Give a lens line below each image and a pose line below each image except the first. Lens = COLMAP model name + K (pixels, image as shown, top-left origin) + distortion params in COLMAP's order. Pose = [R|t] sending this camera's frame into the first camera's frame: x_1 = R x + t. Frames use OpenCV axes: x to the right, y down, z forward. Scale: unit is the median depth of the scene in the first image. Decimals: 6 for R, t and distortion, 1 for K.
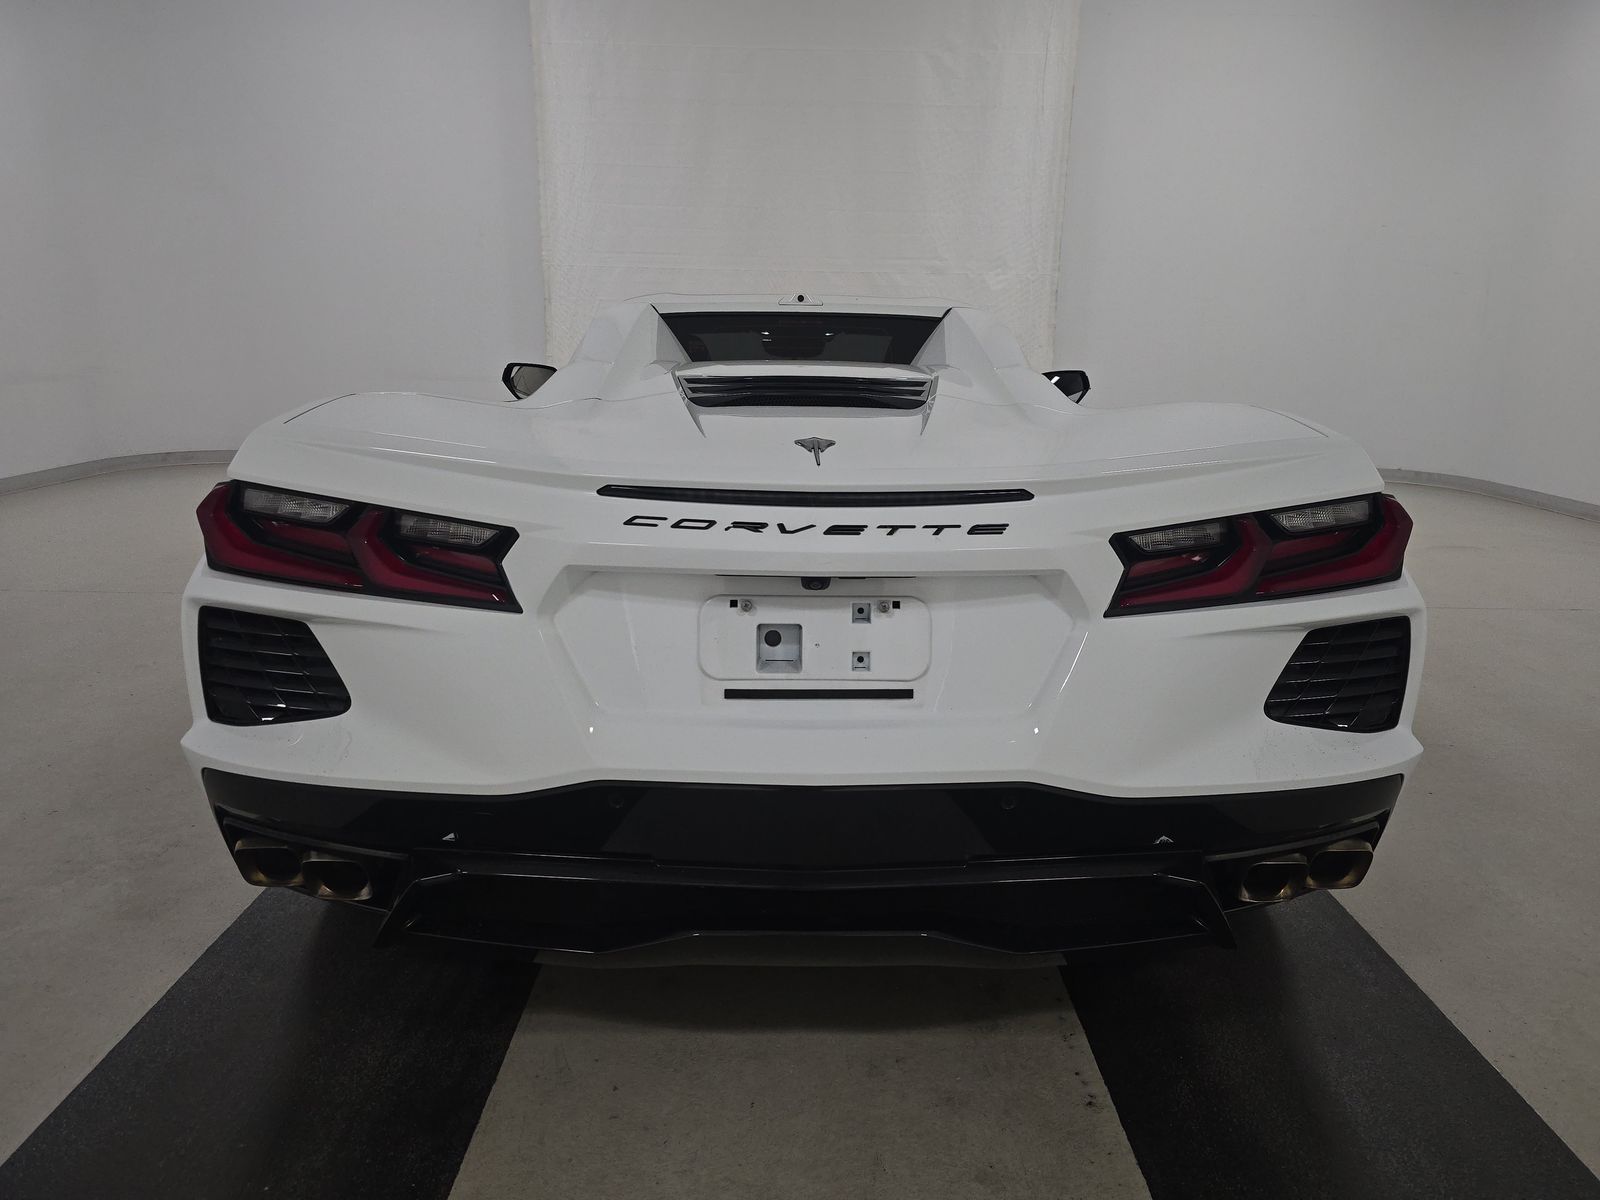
lens RADIAL K [[1063.4, 0, 802.9], [0, 1063.4, 604.1], [0, 0, 1]] dist [0.031179, -0.002000]
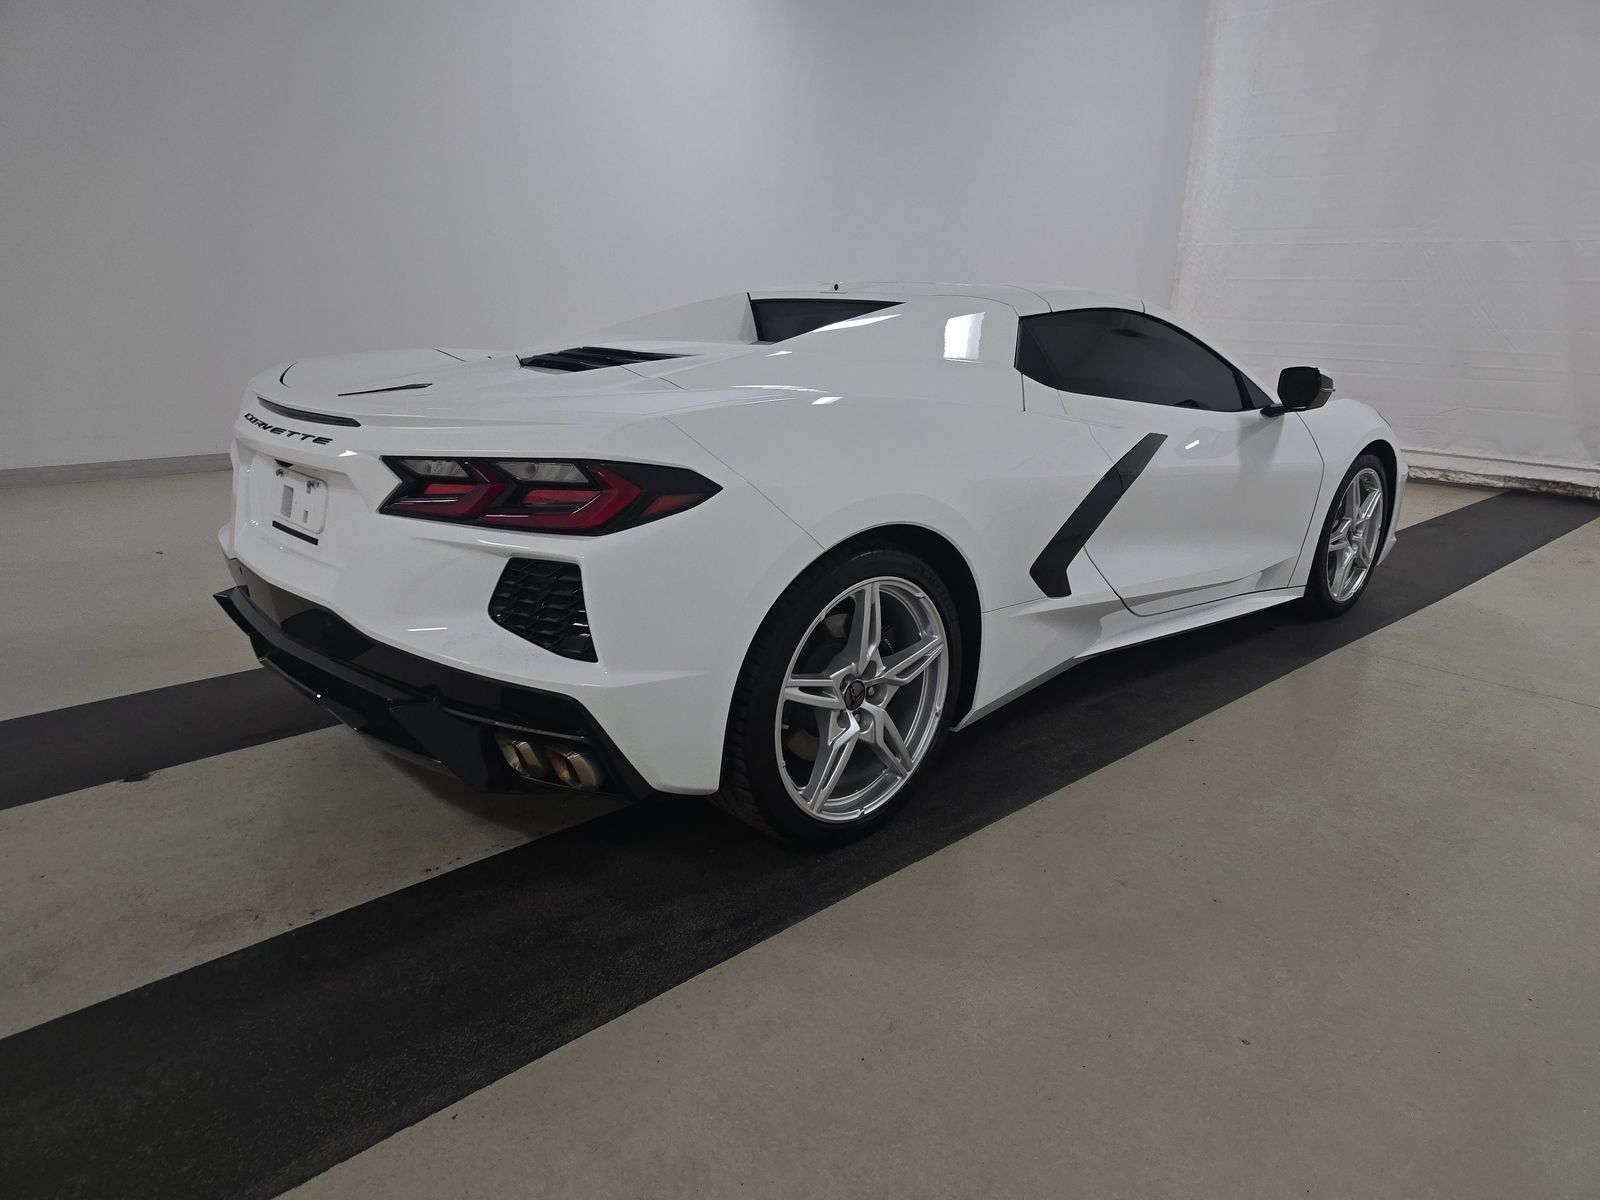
lens RADIAL K [[1063.4, 0, 805.7], [0, 1063.4, 597.2], [0, 0, 1]] dist [0.031179, -0.002000]
pose [[0.680011, 0.203903, -0.704279, 1.451392], [-0.194565, 0.976298, 0.094798, -0.106176], [0.706916, 0.072564, 0.703566, 0.323928]]
